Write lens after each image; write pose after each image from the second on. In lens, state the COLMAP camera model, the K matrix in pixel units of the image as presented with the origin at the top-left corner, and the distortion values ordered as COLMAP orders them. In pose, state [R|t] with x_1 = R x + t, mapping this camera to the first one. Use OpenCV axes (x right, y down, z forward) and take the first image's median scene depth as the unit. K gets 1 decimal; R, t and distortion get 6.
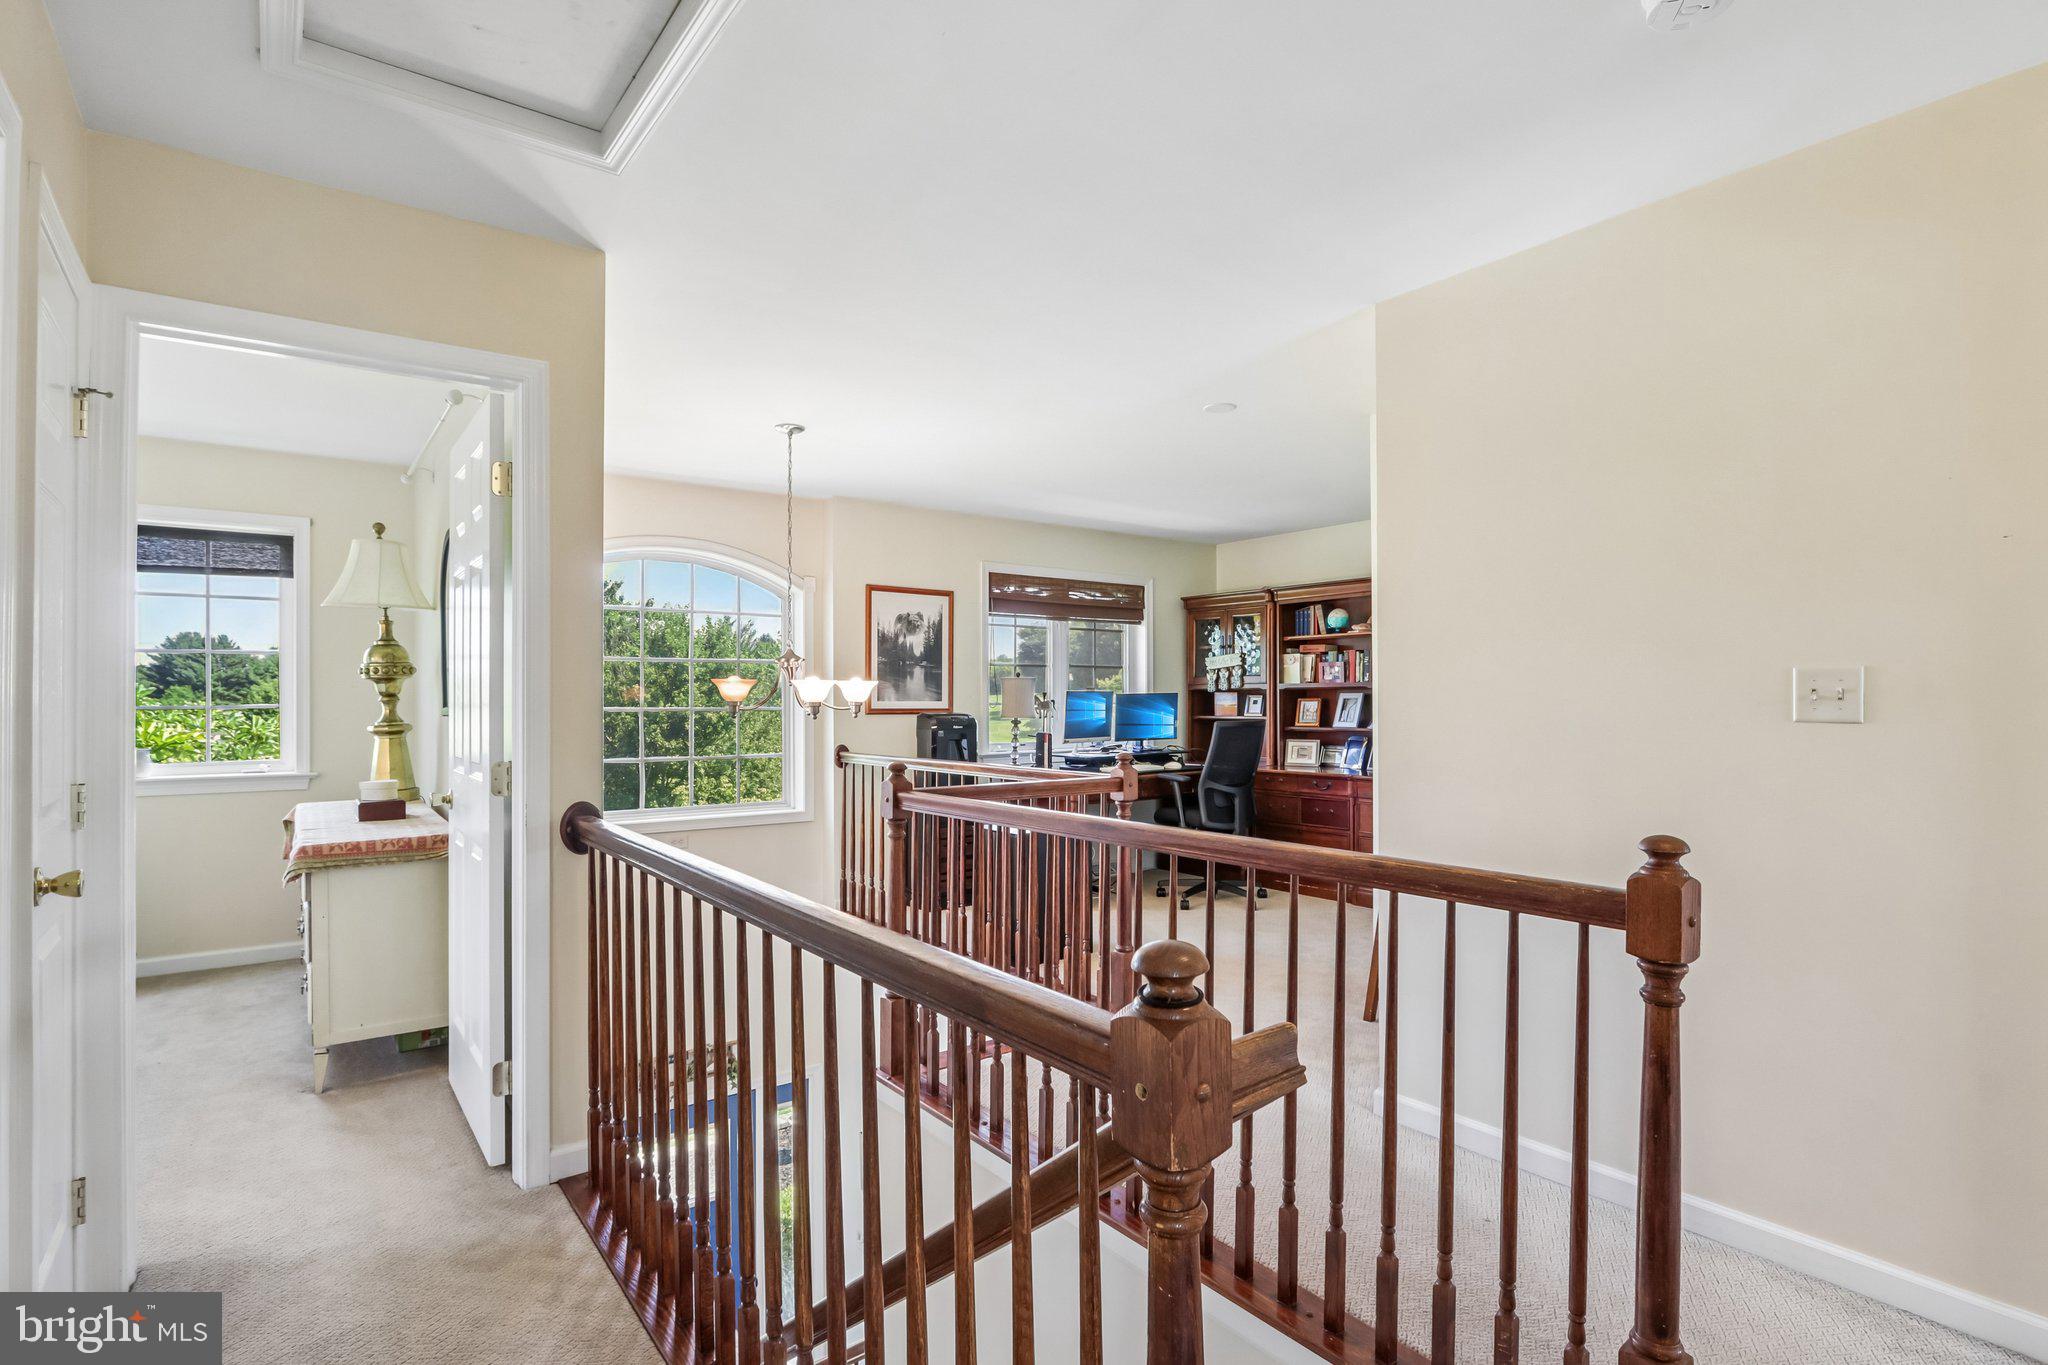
lens RADIAL K [[1024.0, 0, 1037.4], [0, 1024.0, 687.1], [0, 0, 1]] dist [-0.002195, -0.000556]
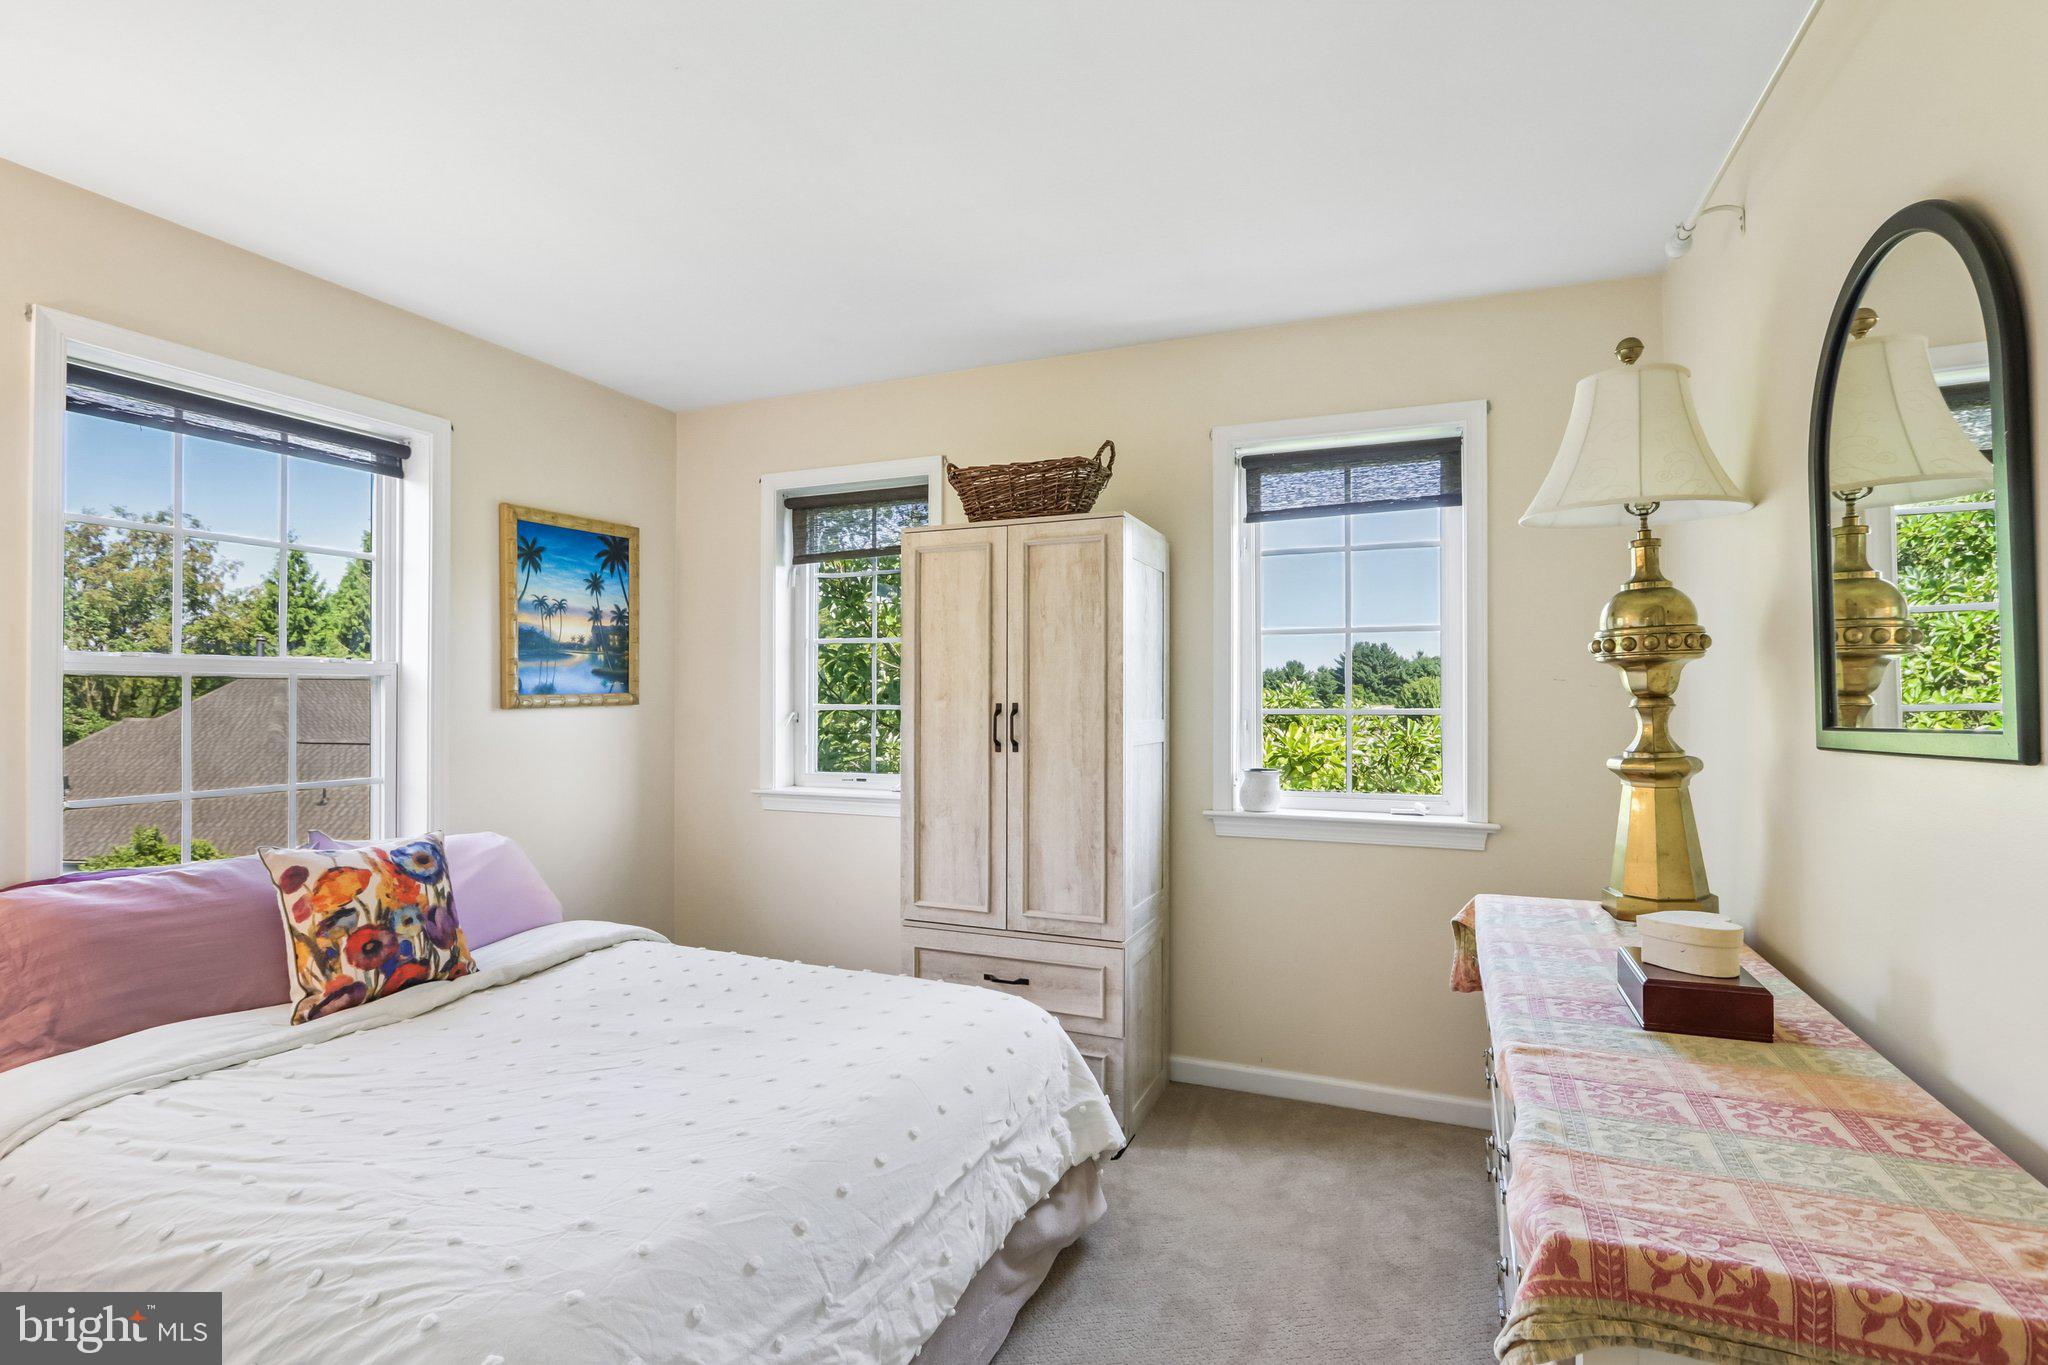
lens RADIAL K [[944.8, 0, 1006.0], [0, 944.8, 696.5], [0, 0, 1]] dist [-0.017126, 0.007301]
pose [[0.490867, 0.001912, -0.871232, -0.400400], [0.008849, 0.999935, 0.007180, 0.002481], [0.871190, -0.011234, 0.490818, 0.522860]]
